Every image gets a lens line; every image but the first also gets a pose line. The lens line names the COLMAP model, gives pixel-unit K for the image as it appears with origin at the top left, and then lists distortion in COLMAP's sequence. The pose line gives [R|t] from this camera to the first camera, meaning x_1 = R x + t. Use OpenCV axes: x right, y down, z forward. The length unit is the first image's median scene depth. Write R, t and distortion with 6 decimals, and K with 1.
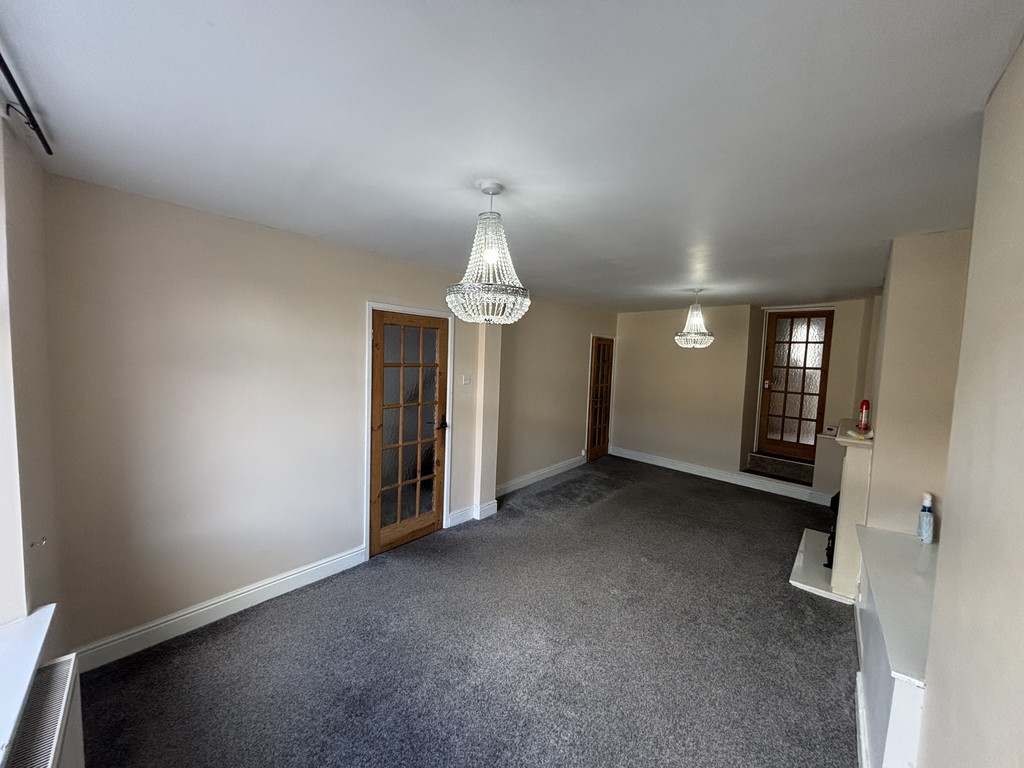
lens RADIAL K [[408.6, 0, 510.5], [0, 408.6, 382.9], [0, 0, 1]] dist [-0.008021, -0.000010]
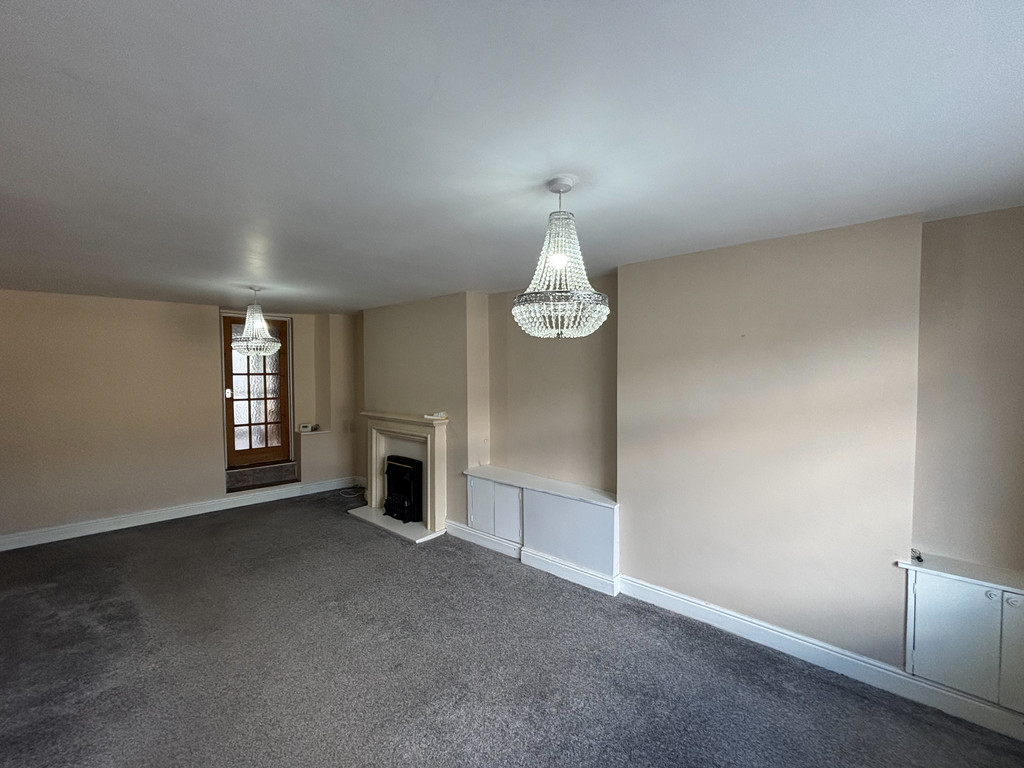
lens RADIAL K [[408.6, 0, 510.5], [0, 408.6, 382.9], [0, 0, 1]] dist [-0.008021, -0.000010]
pose [[0.012944, -0.069590, 0.997492, -0.394994], [0.072533, 0.995013, 0.068476, -0.051488], [-0.997282, 0.071465, 0.017927, 0.467330]]
